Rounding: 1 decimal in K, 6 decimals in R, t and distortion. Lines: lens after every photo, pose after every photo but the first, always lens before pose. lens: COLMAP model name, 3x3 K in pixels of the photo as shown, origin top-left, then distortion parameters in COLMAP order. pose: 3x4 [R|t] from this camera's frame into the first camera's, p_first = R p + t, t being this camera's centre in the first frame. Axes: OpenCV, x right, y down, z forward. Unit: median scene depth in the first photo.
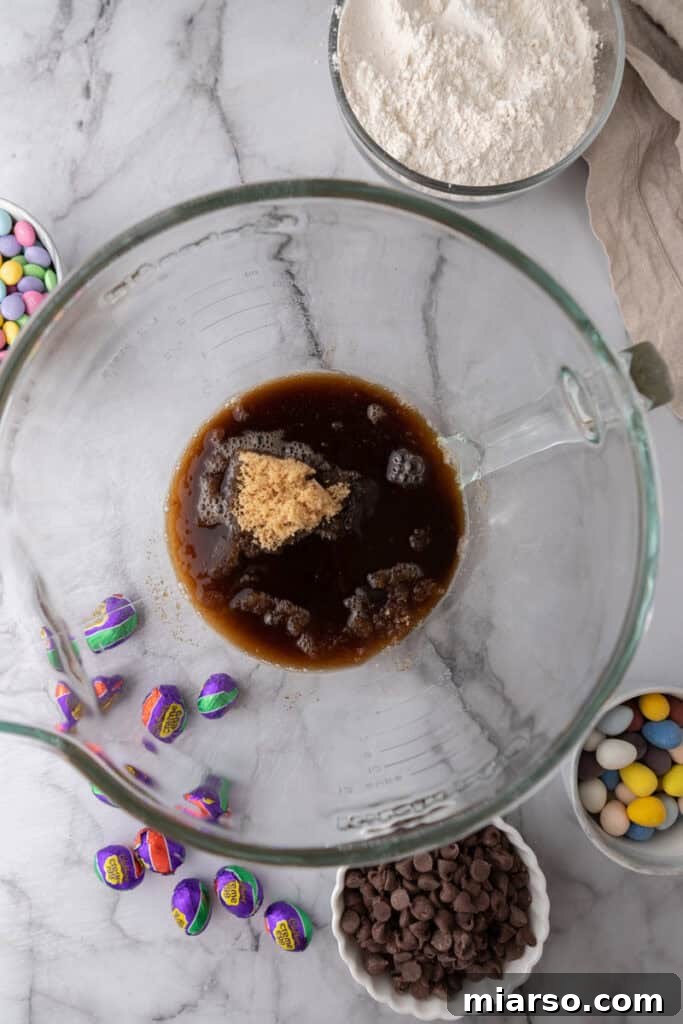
lens RADIAL K [[2184.9, 0, 343.3], [0, 2184.9, 501.4], [0, 0, 1]] dist [0.090225, 0.000000]
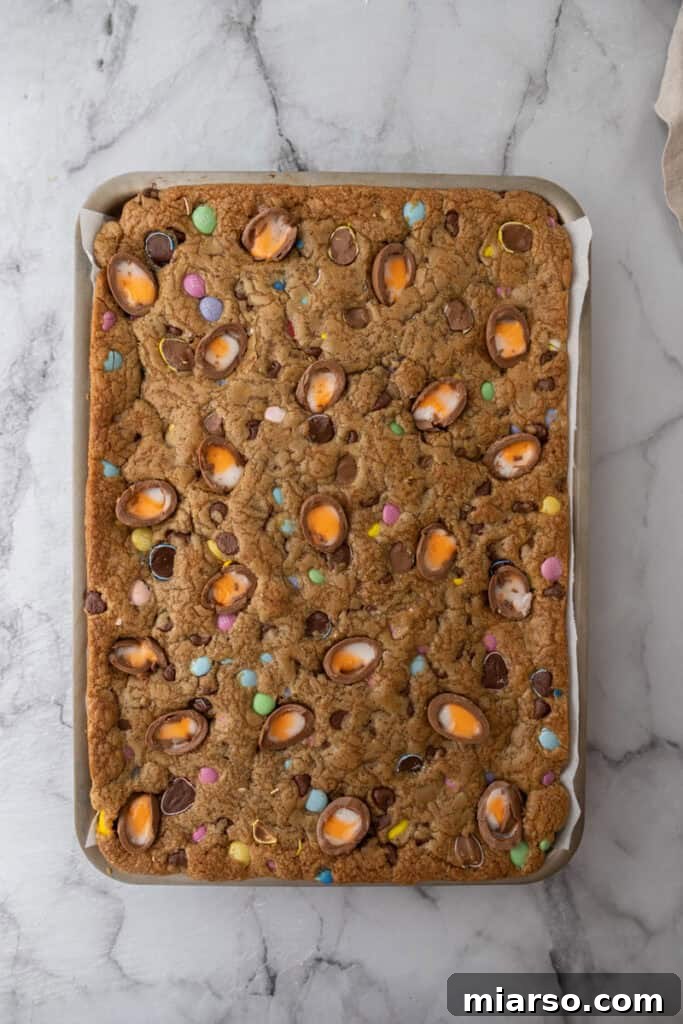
lens RADIAL K [[2184.9, 0, 350.9], [0, 2184.9, 513.6], [0, 0, 1]] dist [0.090225, 0.000000]
pose [[0.999451, 0.029516, -0.015029, 0.000854], [-0.029369, 0.999519, 0.009923, -0.000585], [0.015315, -0.009476, 0.999838, 0.105322]]
